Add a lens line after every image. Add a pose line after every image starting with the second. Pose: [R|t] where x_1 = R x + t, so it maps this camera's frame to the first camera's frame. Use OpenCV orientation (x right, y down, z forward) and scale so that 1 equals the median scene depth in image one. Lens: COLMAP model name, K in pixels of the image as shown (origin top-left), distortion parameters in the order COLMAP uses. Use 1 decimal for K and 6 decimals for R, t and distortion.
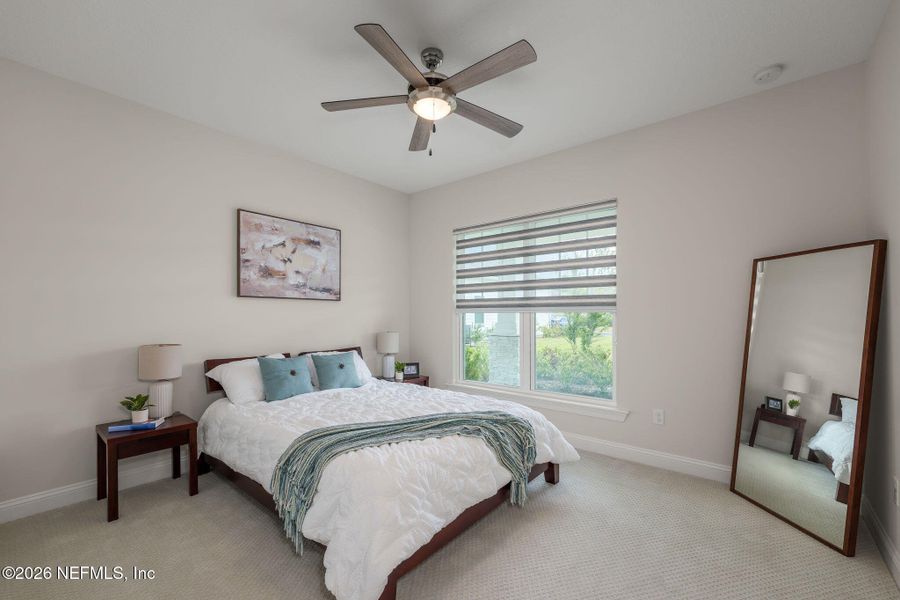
lens RADIAL K [[374.0, 0, 447.6], [0, 374.0, 307.5], [0, 0, 1]] dist [-0.000483, -0.000232]
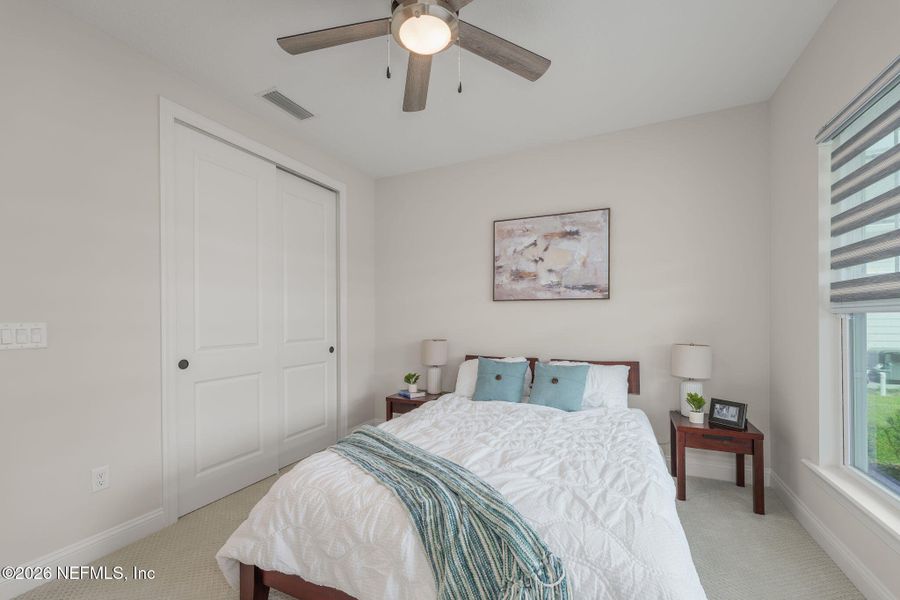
lens RADIAL K [[374.0, 0, 447.7], [0, 374.0, 308.4], [0, 0, 1]] dist [-0.000483, -0.000232]
pose [[0.256007, -0.024550, -0.966363, 0.412184], [0.021348, 0.999577, -0.019738, 0.010093], [0.966439, -0.015576, 0.256423, 0.523524]]
